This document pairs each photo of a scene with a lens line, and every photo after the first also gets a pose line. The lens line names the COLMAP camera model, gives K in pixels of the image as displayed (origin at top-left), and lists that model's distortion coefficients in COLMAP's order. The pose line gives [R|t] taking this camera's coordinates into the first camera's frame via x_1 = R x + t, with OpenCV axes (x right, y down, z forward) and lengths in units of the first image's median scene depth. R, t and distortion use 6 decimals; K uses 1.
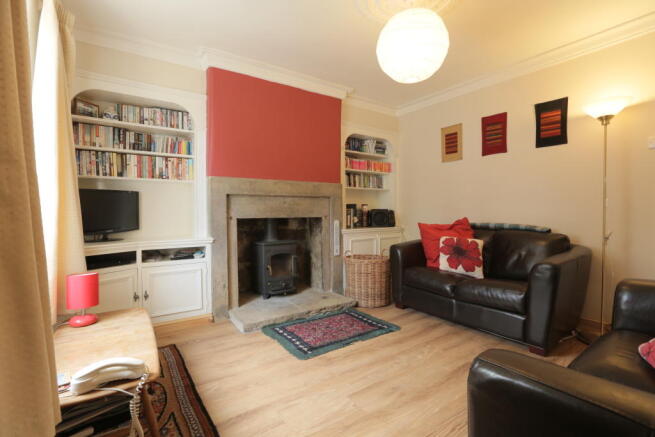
lens RADIAL K [[307.7, 0, 324.2], [0, 307.7, 217.4], [0, 0, 1]] dist [-0.031846, 0.001808]
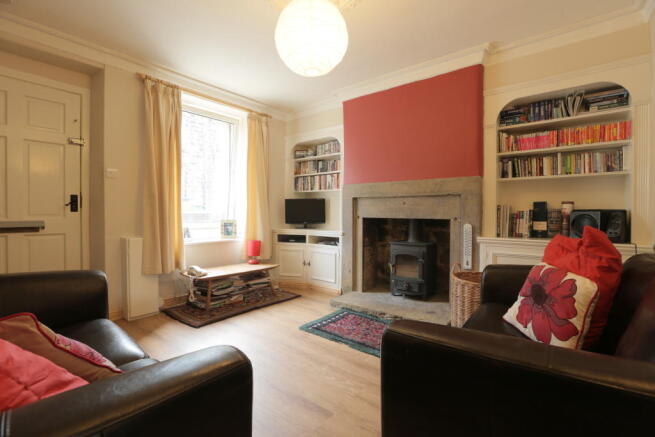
lens RADIAL K [[307.7, 0, 325.3], [0, 307.7, 218.3], [0, 0, 1]] dist [-0.031846, 0.001808]
pose [[0.258277, 0.024776, -0.965753, 0.872878], [-0.025981, 0.999488, 0.018693, -0.013014], [0.965722, 0.020264, 0.258788, 0.572685]]
